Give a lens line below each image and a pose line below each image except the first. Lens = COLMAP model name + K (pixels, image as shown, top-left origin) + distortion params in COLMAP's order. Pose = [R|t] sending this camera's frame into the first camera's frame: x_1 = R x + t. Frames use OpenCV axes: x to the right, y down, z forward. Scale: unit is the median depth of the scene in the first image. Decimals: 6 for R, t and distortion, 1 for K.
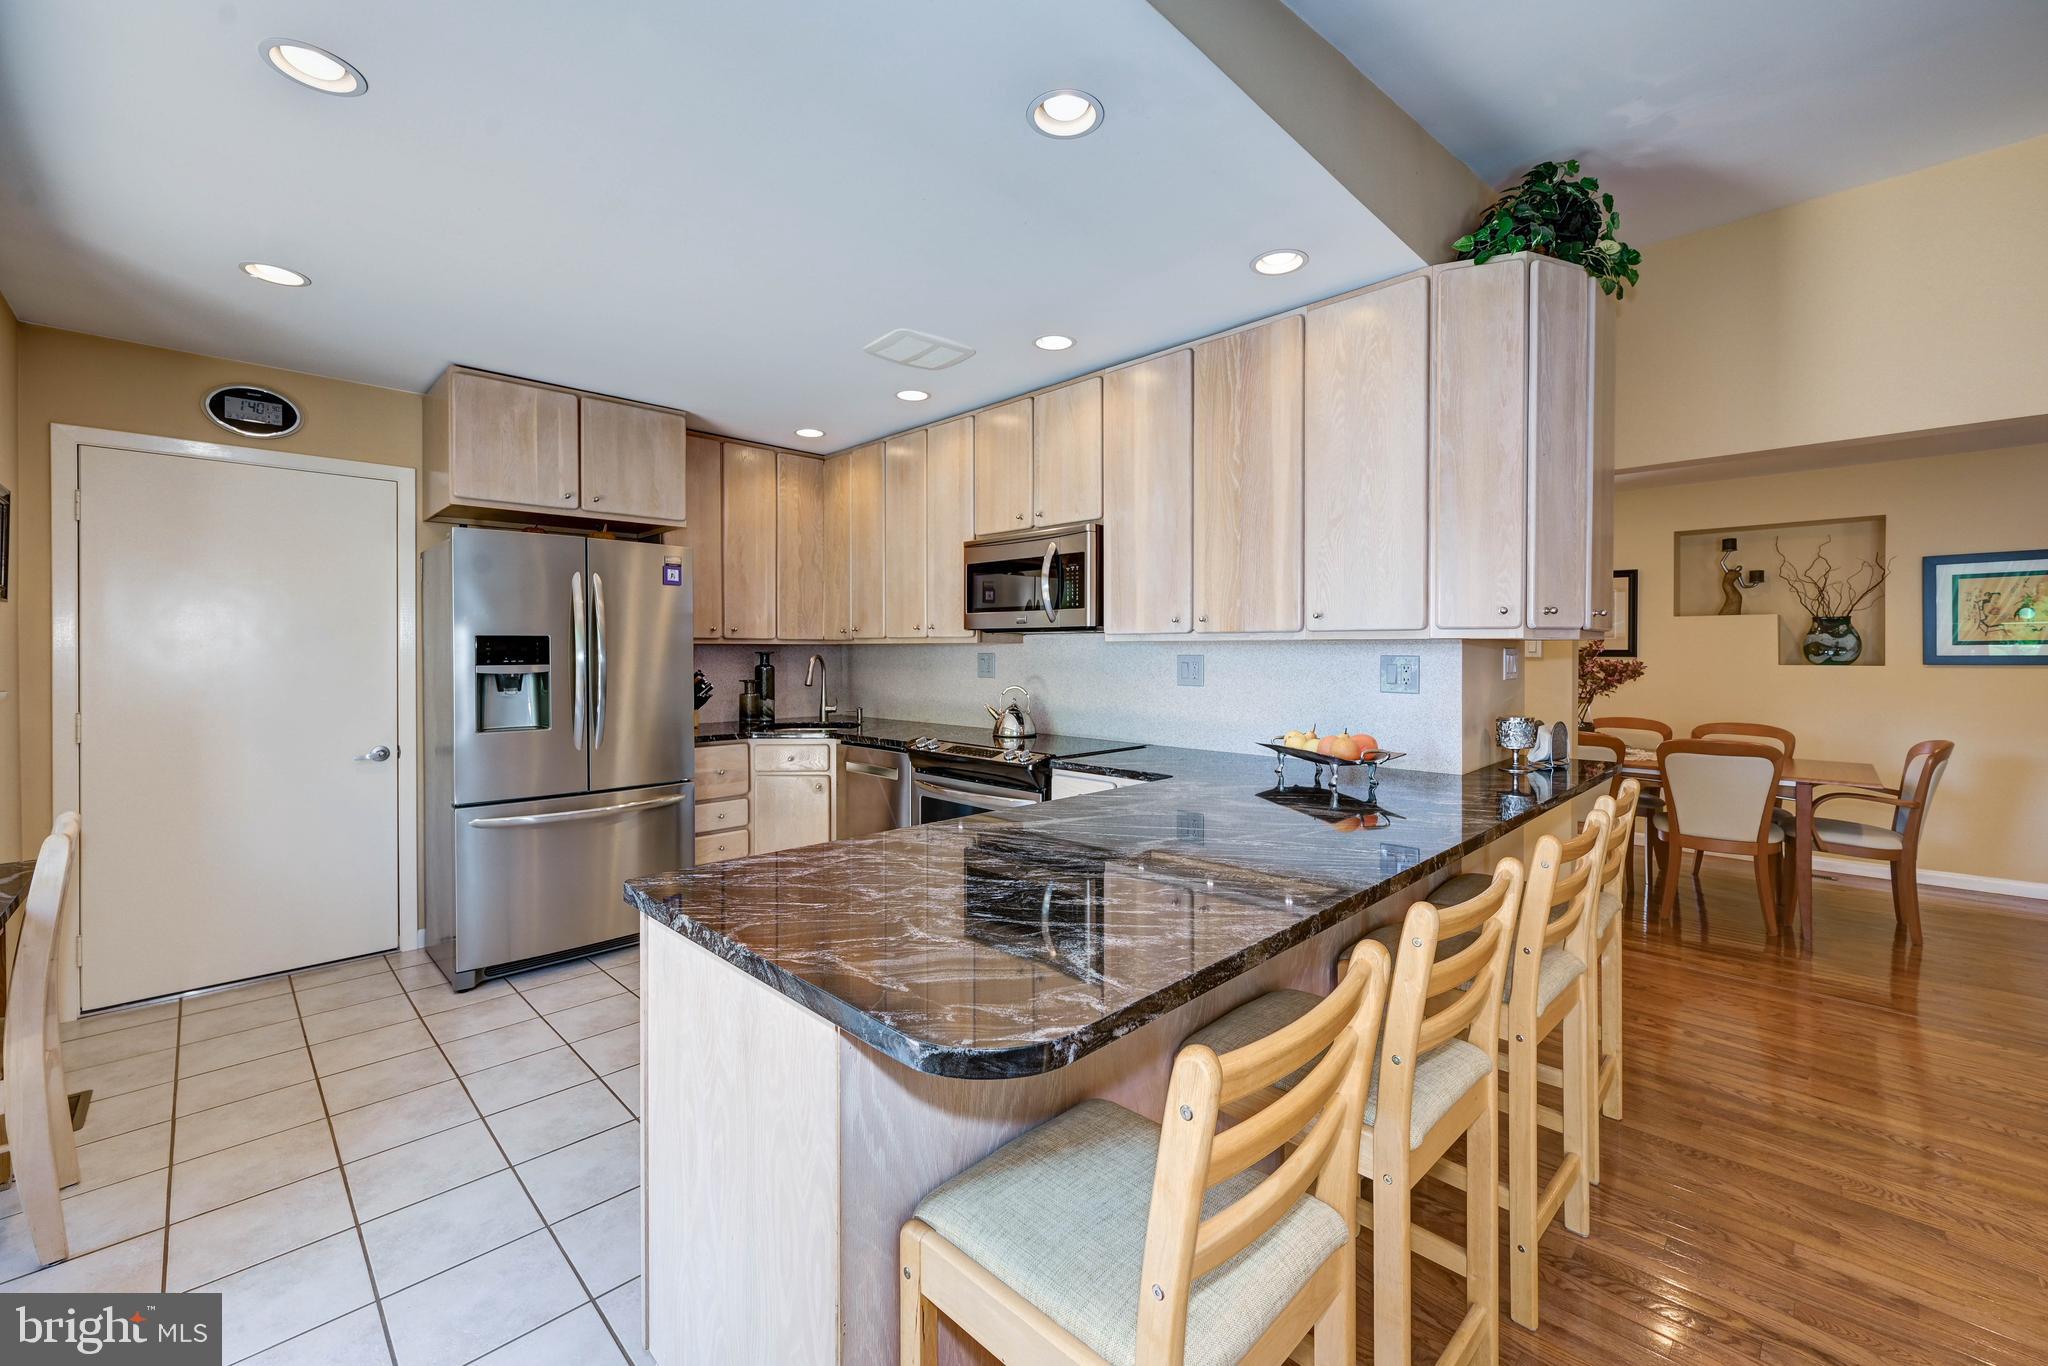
lens RADIAL K [[822.8, 0, 1005.0], [0, 822.8, 659.1], [0, 0, 1]] dist [-0.002938, -0.000319]
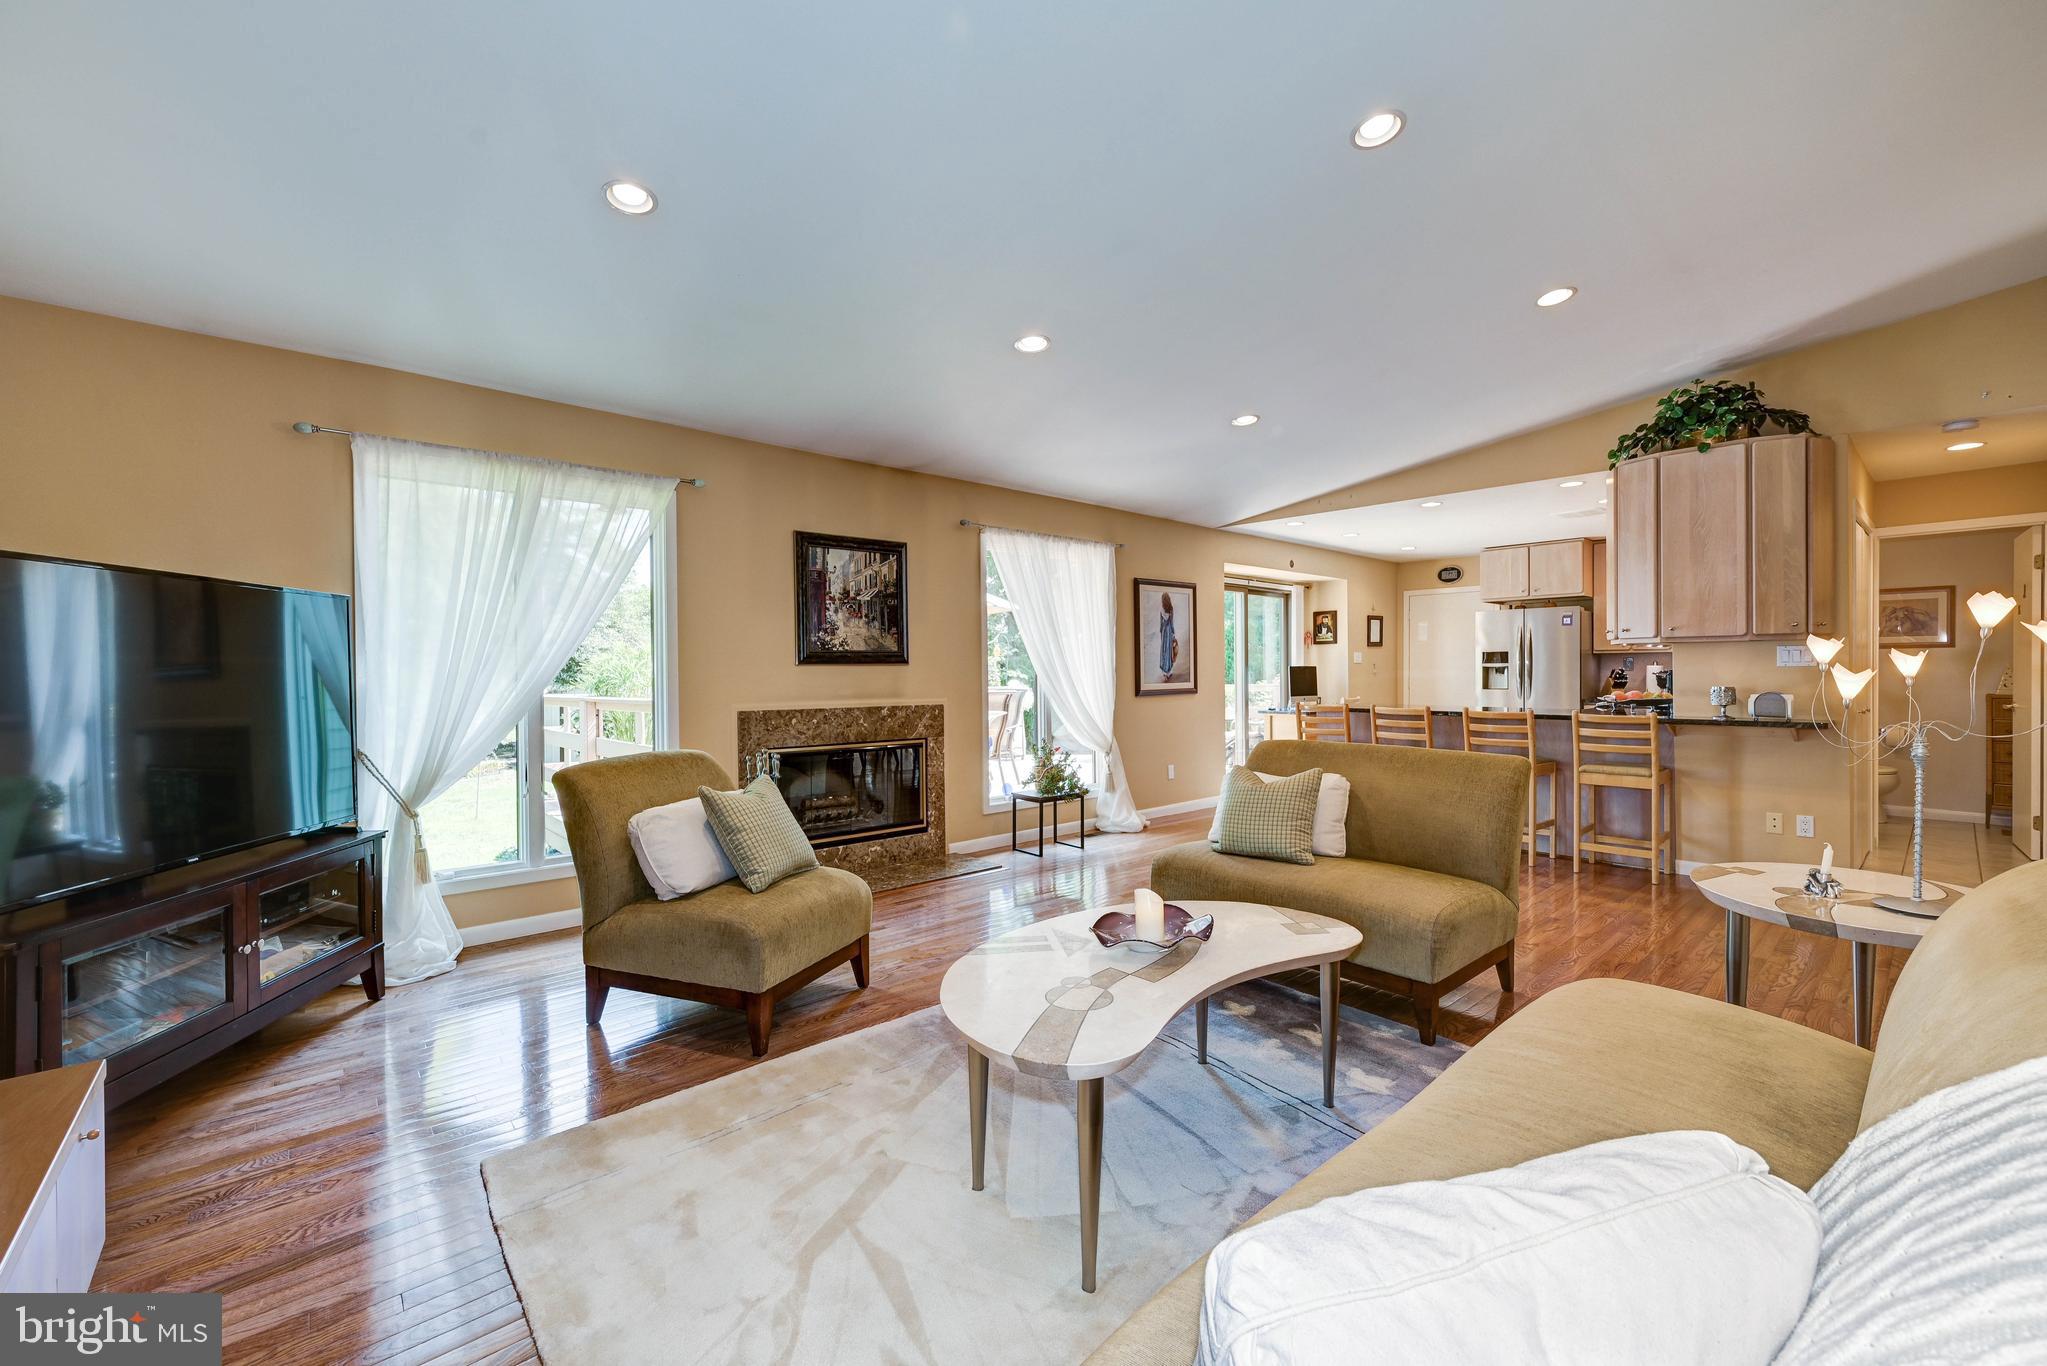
lens RADIAL K [[838.7, 0, 1068.6], [0, 838.7, 688.0], [0, 0, 1]] dist [0.000462, 0.000103]
pose [[0.002334, 0.019767, -0.999802, 1.851802], [-0.003100, 0.999800, 0.019760, 0.033224], [0.999992, 0.003054, 0.002395, -0.306816]]
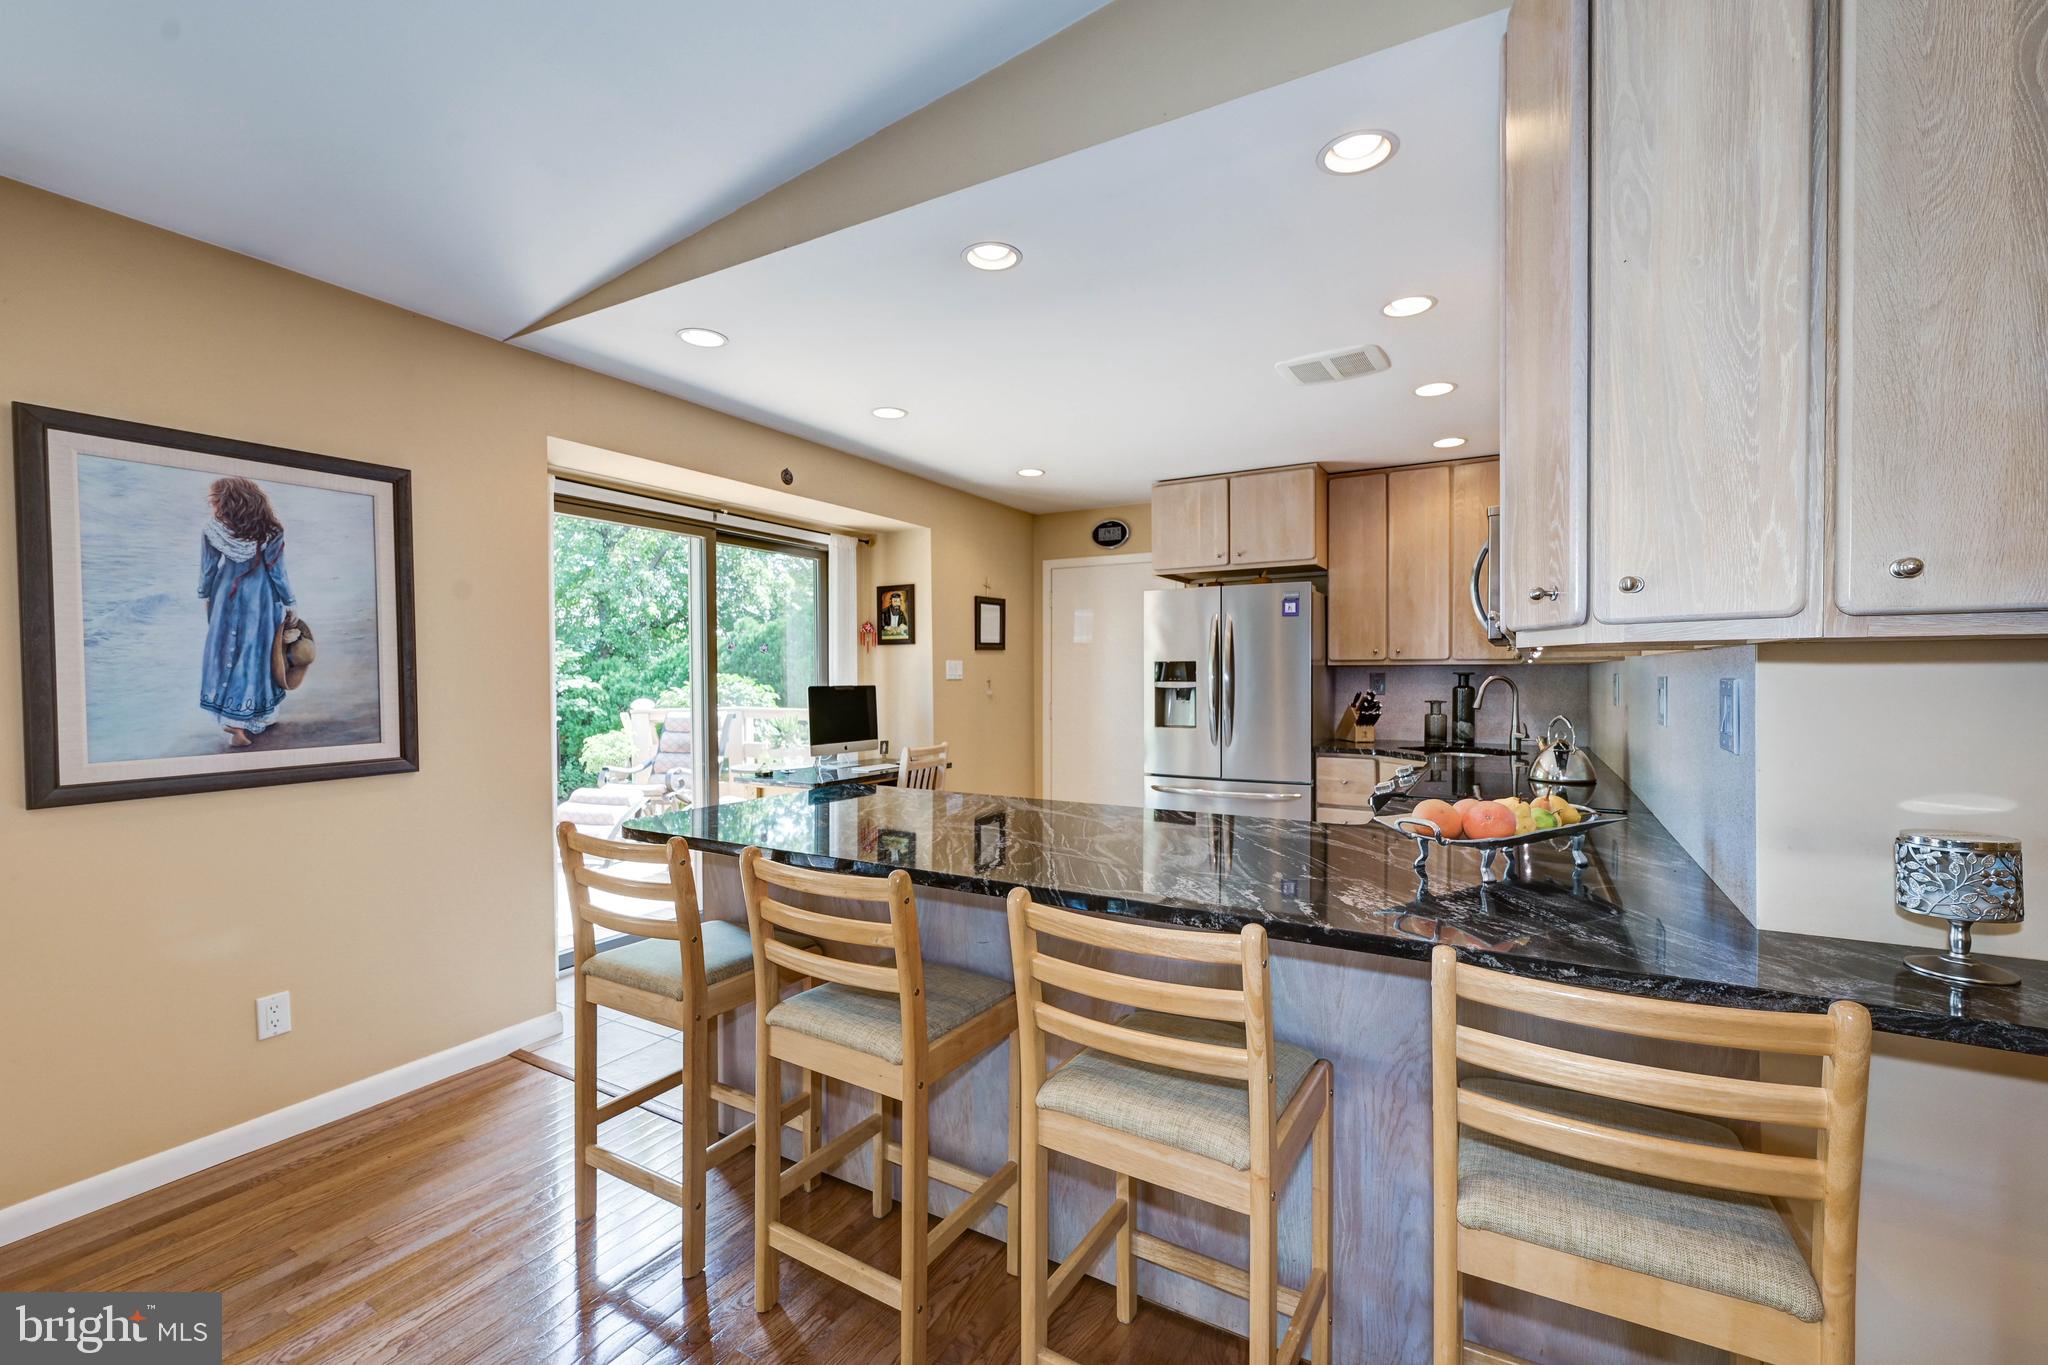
lens RADIAL K [[846.5, 0, 1037.2], [0, 846.5, 684.2], [0, 0, 1]] dist [0.003289, 0.000460]
pose [[0.275621, 0.010390, -0.961210, 0.692633], [-0.005447, 0.999942, 0.009246, -0.001765], [0.961251, 0.002687, 0.275662, 0.336133]]
